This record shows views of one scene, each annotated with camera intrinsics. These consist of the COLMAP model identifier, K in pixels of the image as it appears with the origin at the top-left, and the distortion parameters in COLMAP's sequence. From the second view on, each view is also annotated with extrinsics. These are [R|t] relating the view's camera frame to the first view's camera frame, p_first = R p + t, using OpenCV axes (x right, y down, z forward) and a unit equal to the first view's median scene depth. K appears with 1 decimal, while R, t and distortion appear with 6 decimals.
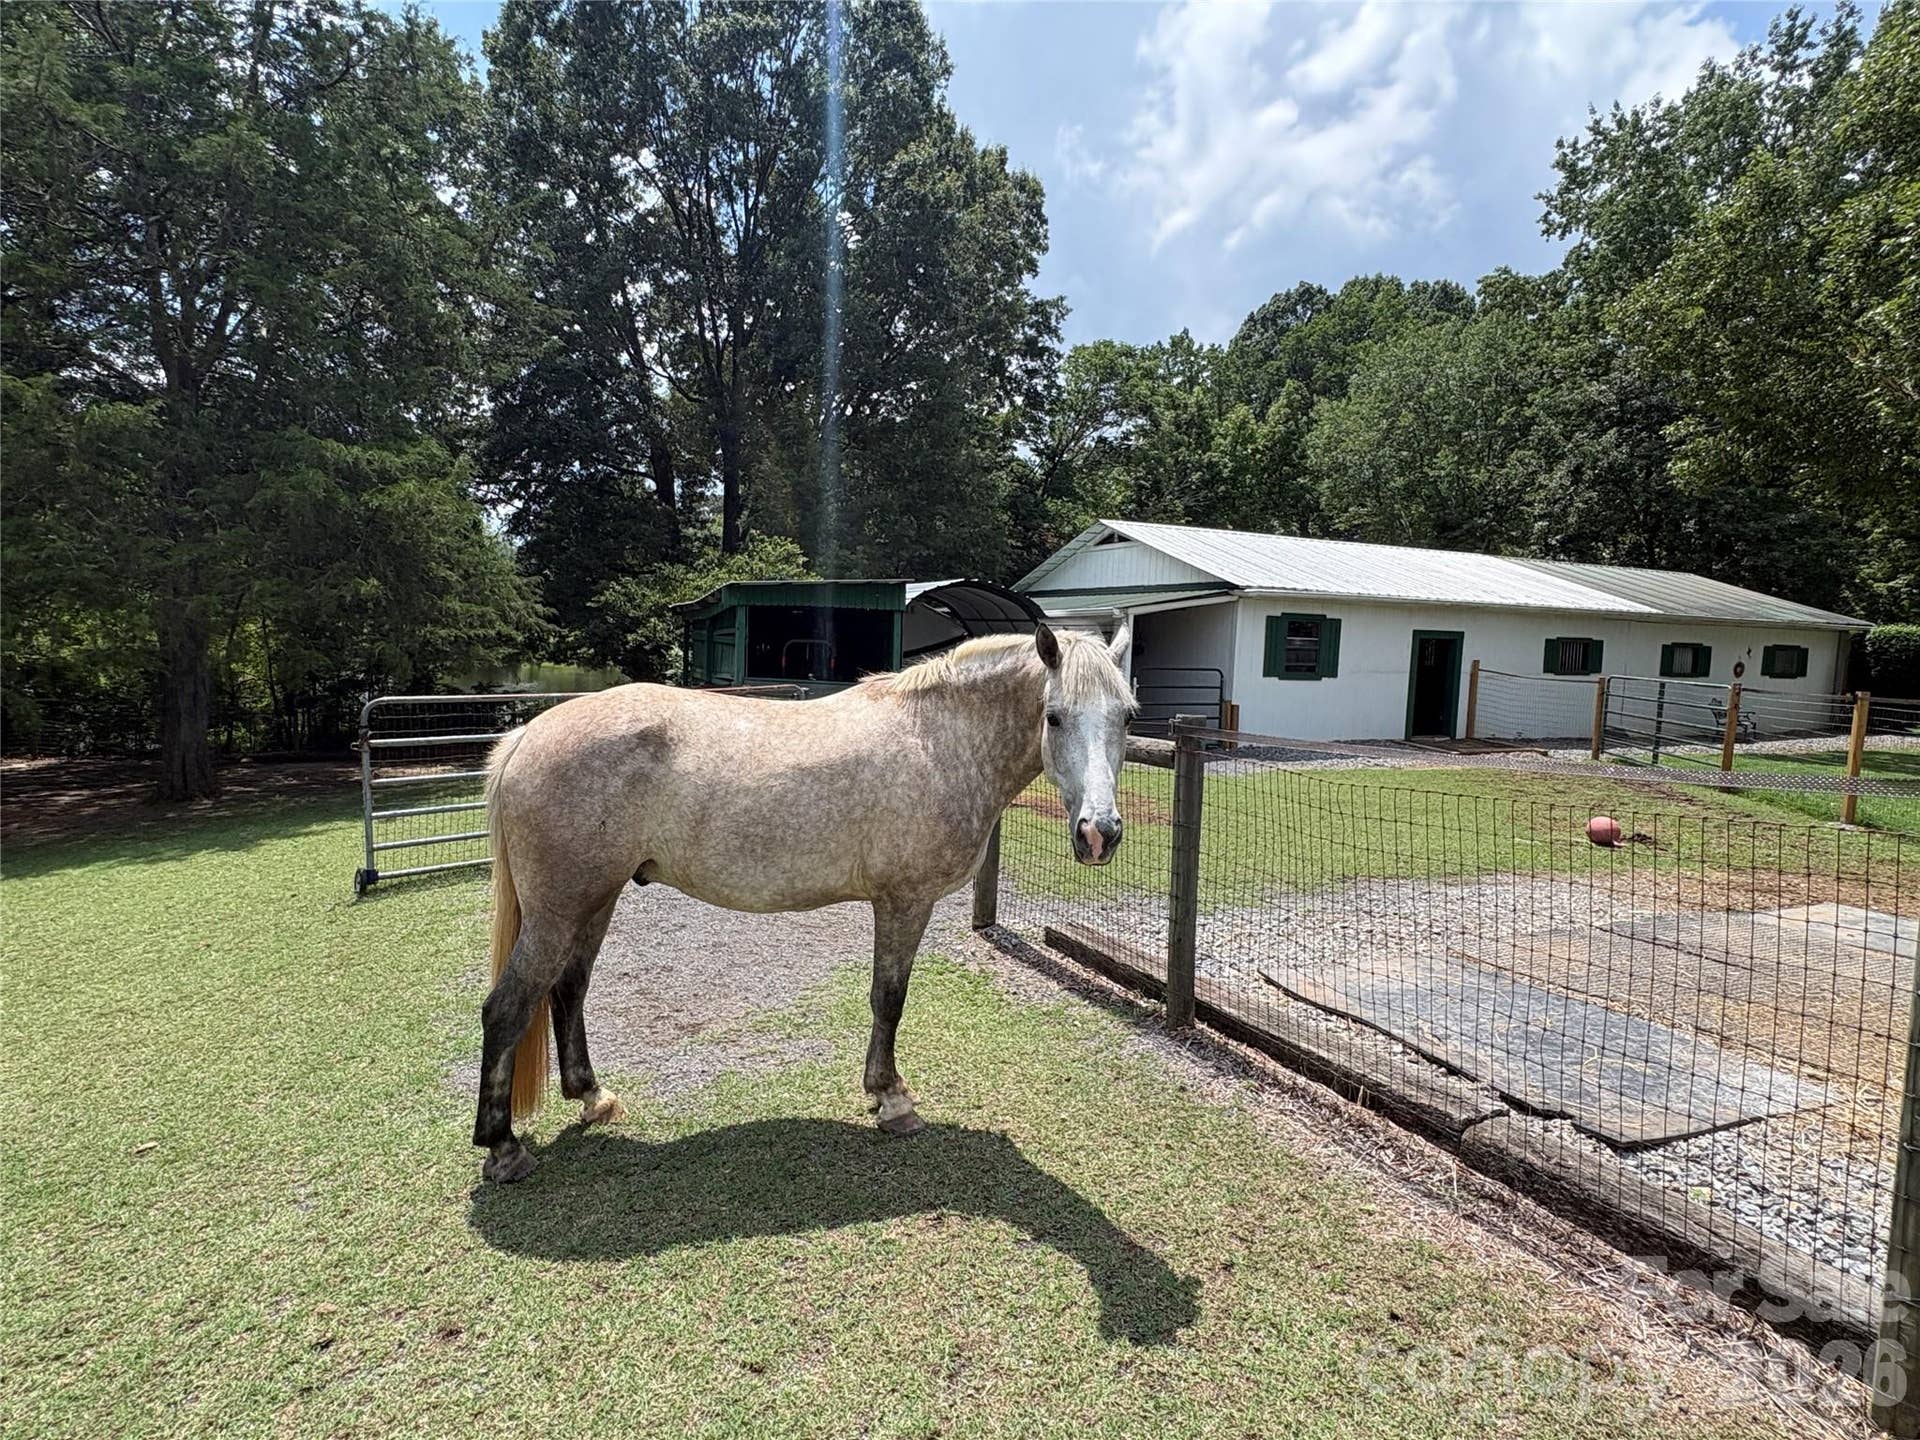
lens RADIAL K [[949.7, 0, 962.1], [0, 949.7, 719.6], [0, 0, 1]] dist [-0.000956, 0.000054]
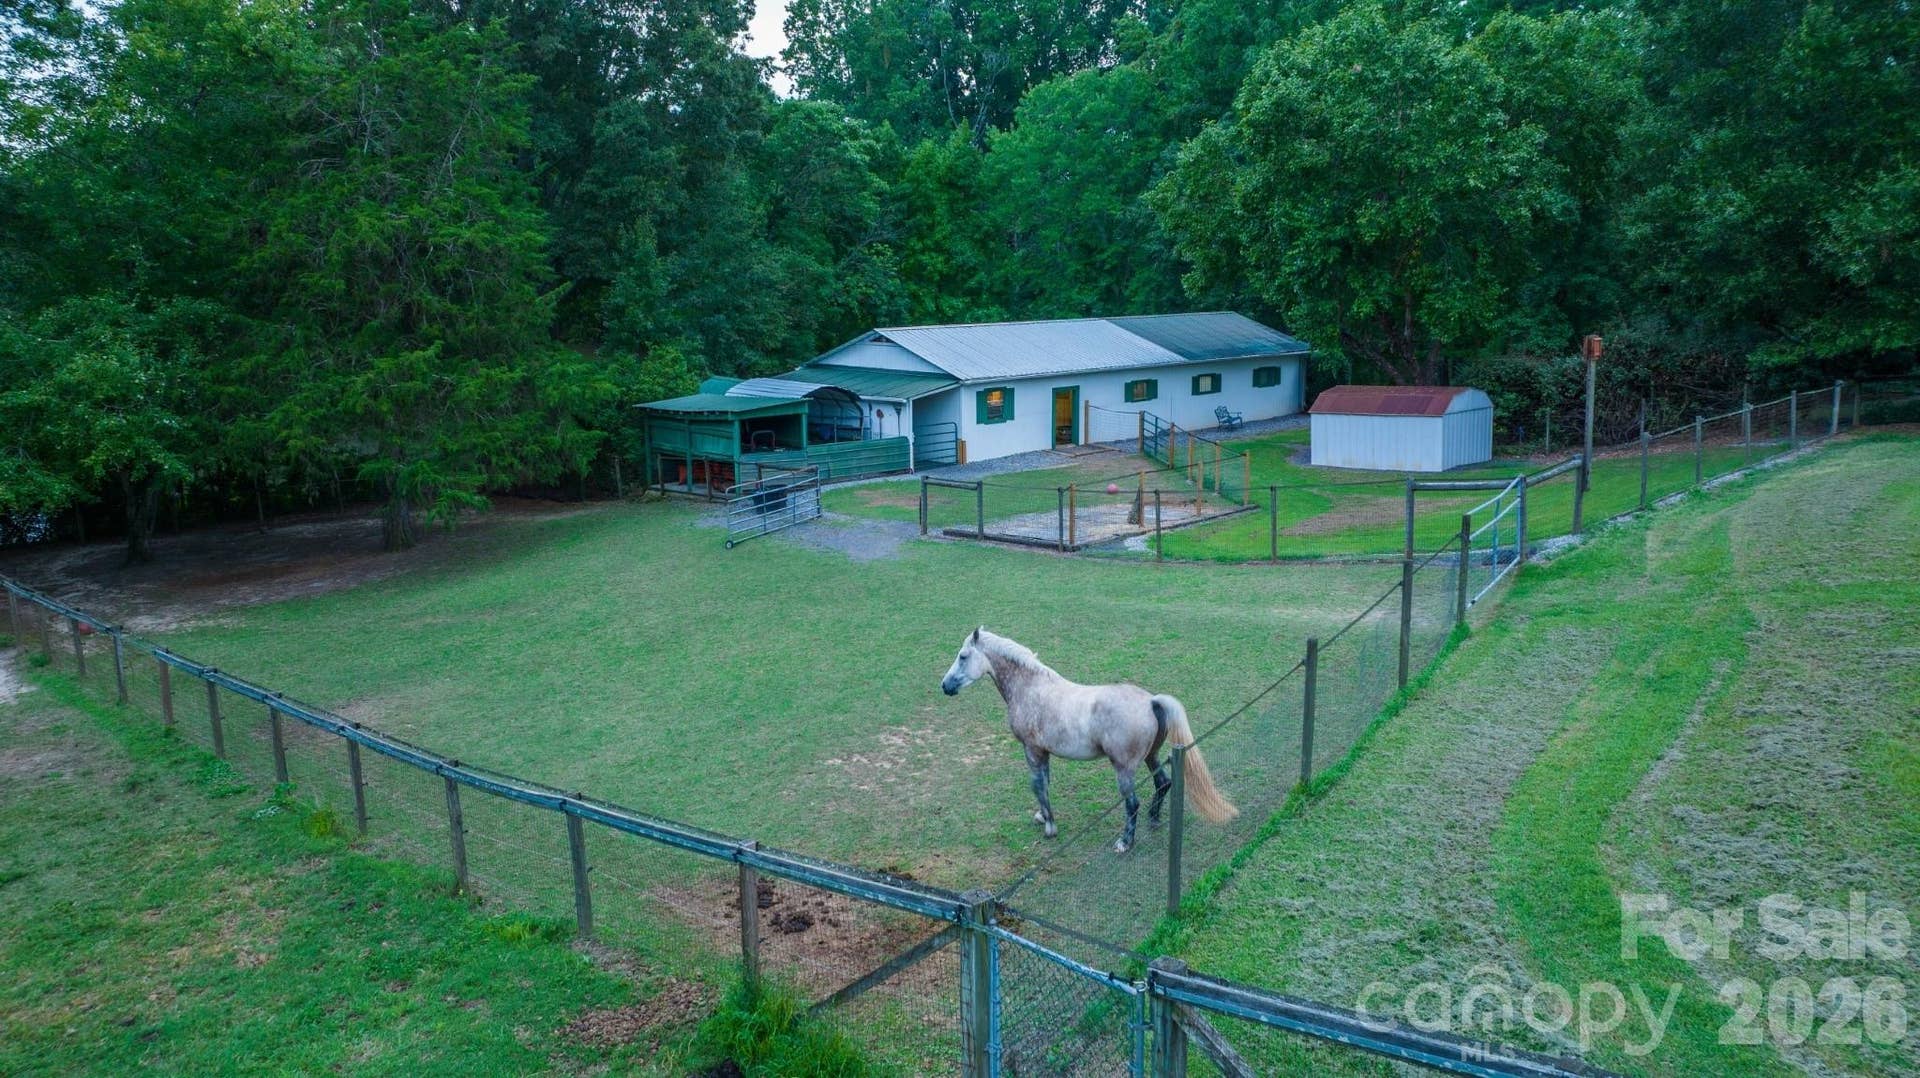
lens RADIAL K [[1271.1, 0, 960.0], [0, 1271.1, 539.0], [0, 0, 1]] dist [0.000163, 0.000015]
pose [[0.947043, -0.104458, 0.303643, -0.445979], [0.068004, 0.989405, 0.128270, -0.130983], [-0.313825, -0.100828, 0.944112, -1.232365]]
